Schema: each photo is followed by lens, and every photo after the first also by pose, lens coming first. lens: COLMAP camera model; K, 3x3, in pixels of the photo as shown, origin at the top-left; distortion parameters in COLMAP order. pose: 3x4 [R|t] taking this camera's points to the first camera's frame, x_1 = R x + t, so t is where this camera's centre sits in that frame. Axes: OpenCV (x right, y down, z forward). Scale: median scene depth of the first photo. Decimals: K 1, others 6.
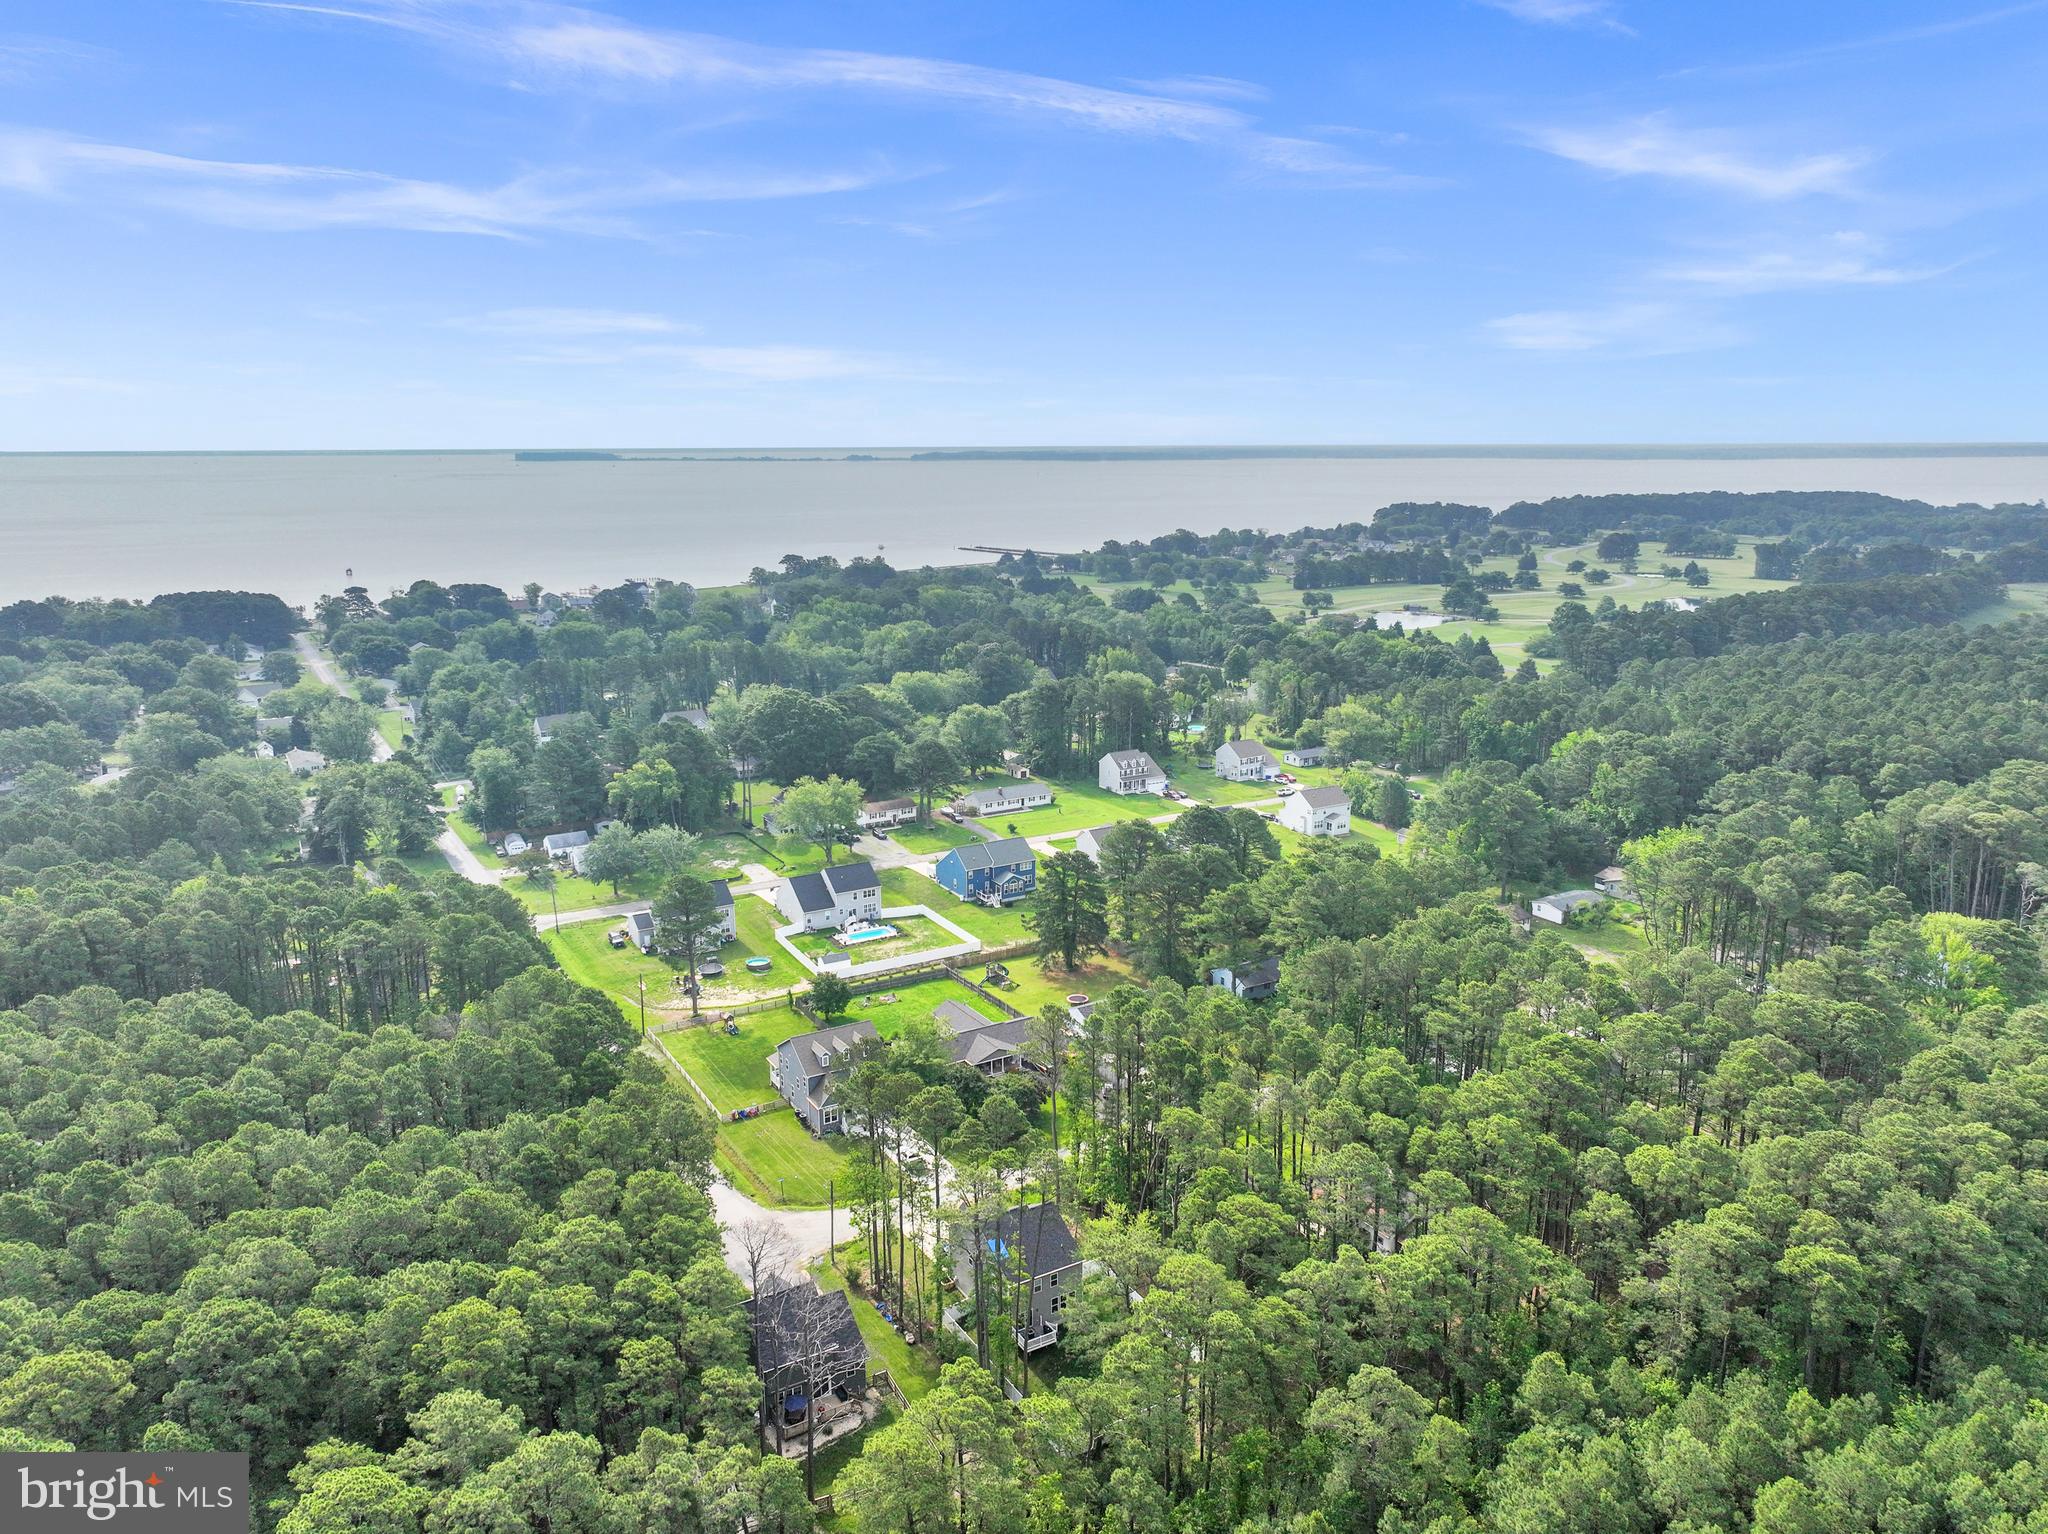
lens RADIAL K [[1419.1, 0, 1024.0], [0, 1419.1, 767.0], [0, 0, 1]] dist [0.007821, 0.003334]
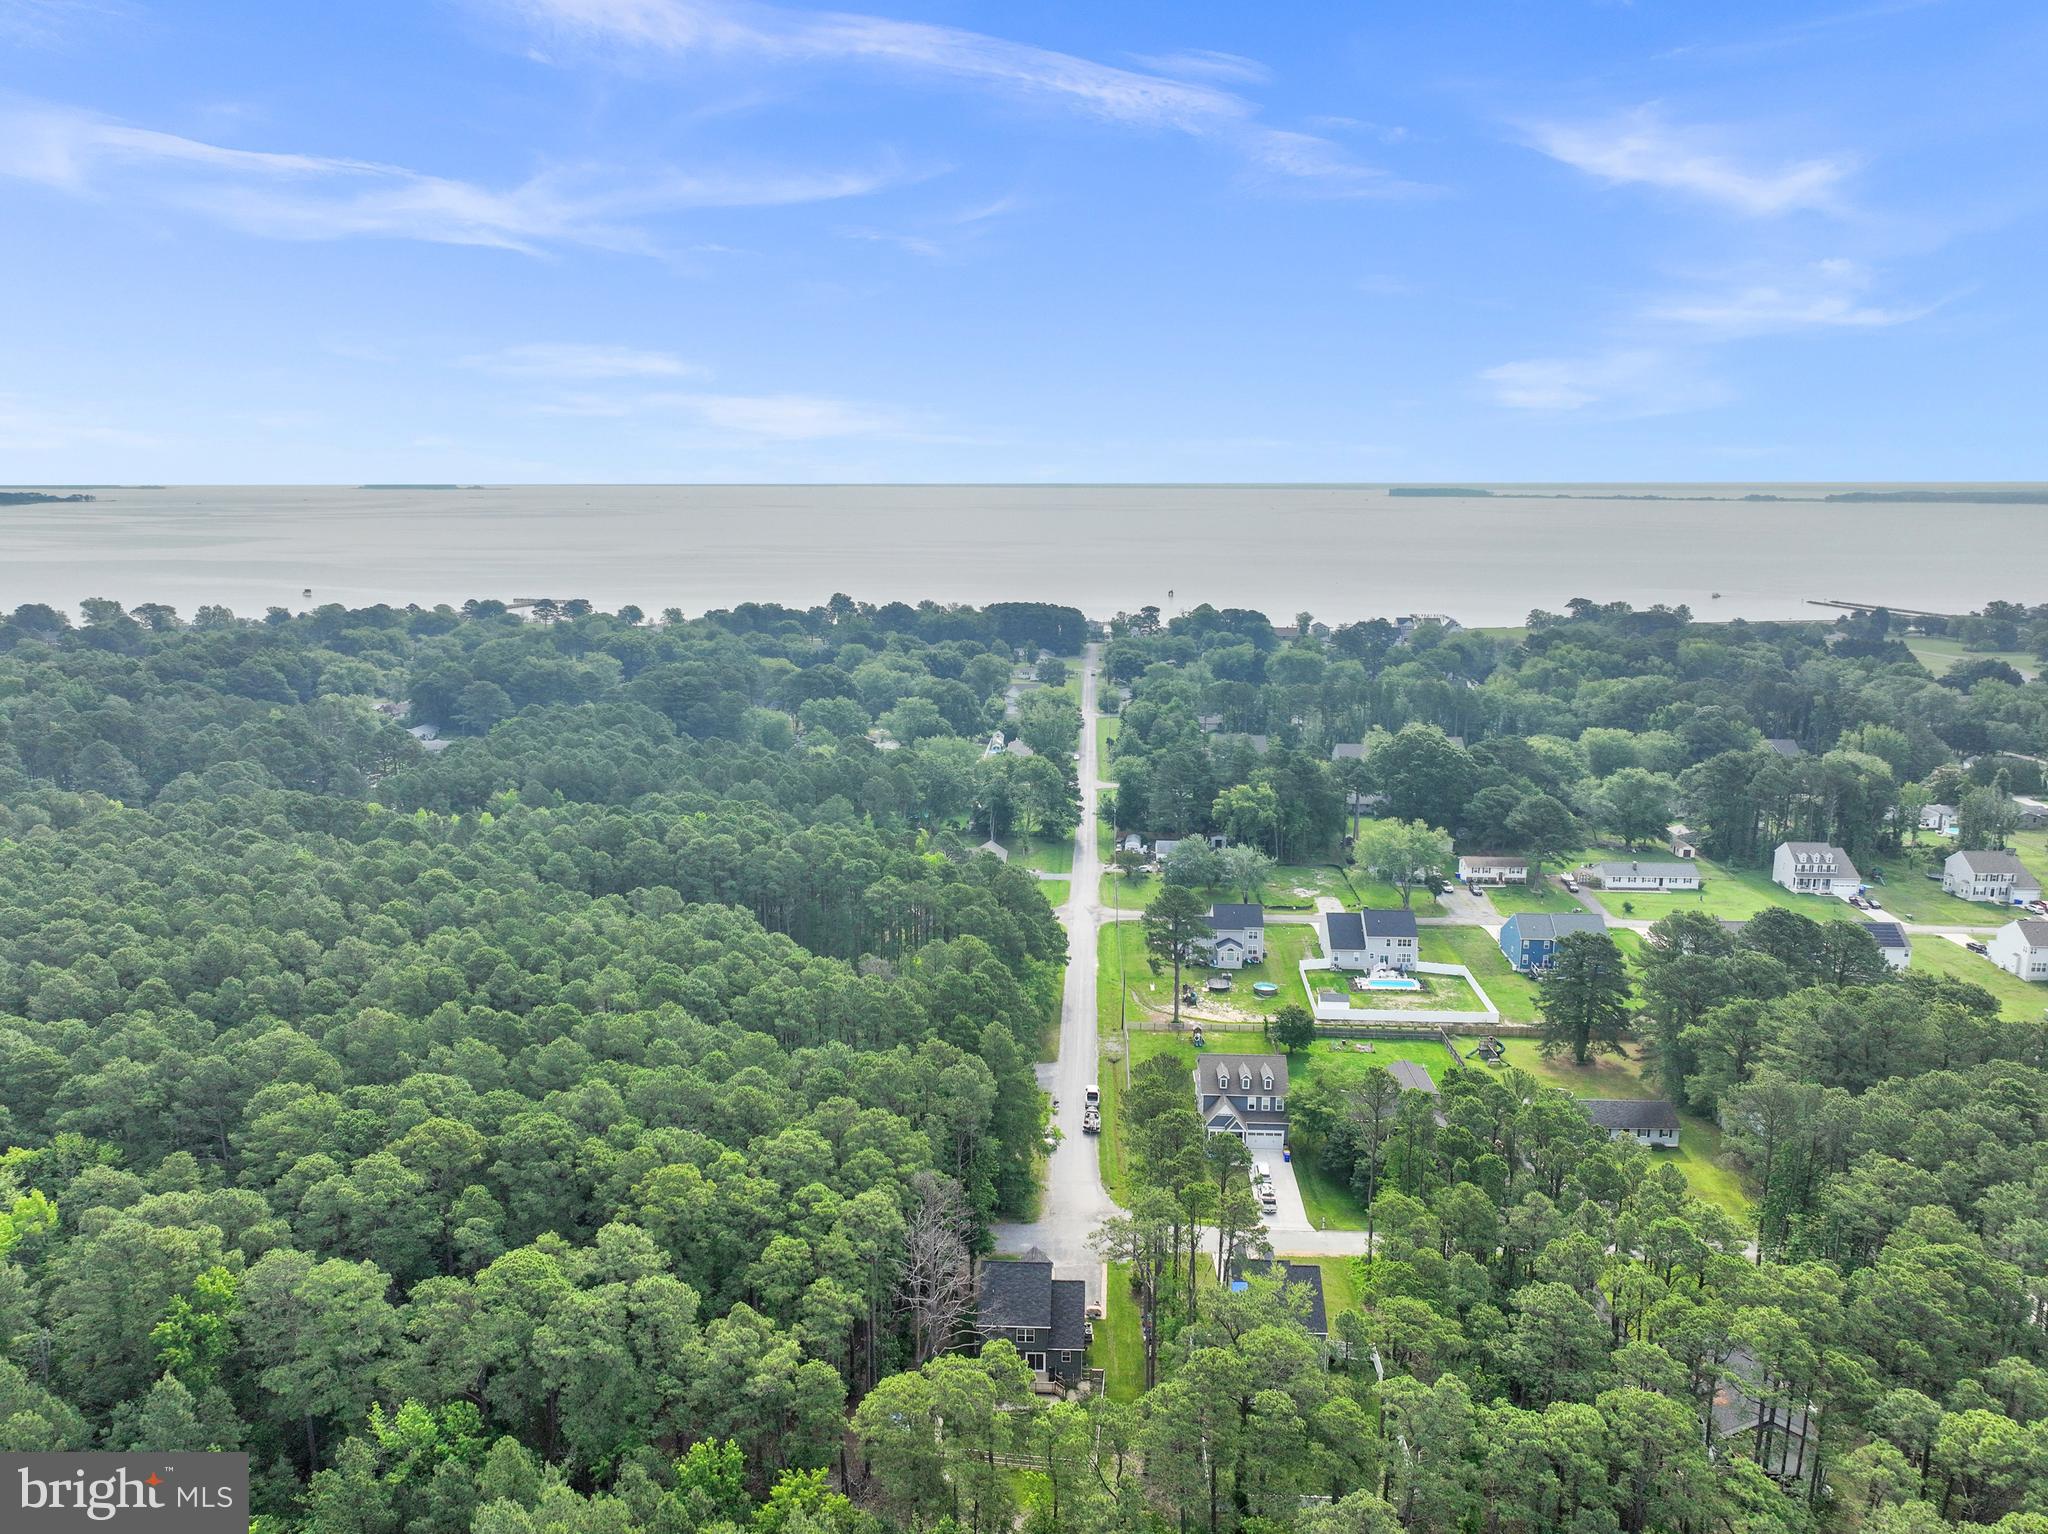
lens RADIAL K [[1437.6, 0, 1034.7], [0, 1437.6, 766.2], [0, 0, 1]] dist [0.001435, 0.012006]
pose [[0.839988, 0.114619, -0.530361, 0.145169], [-0.129059, 0.991588, 0.009892, -0.005748], [0.527033, 0.060138, 0.847714, 0.024098]]
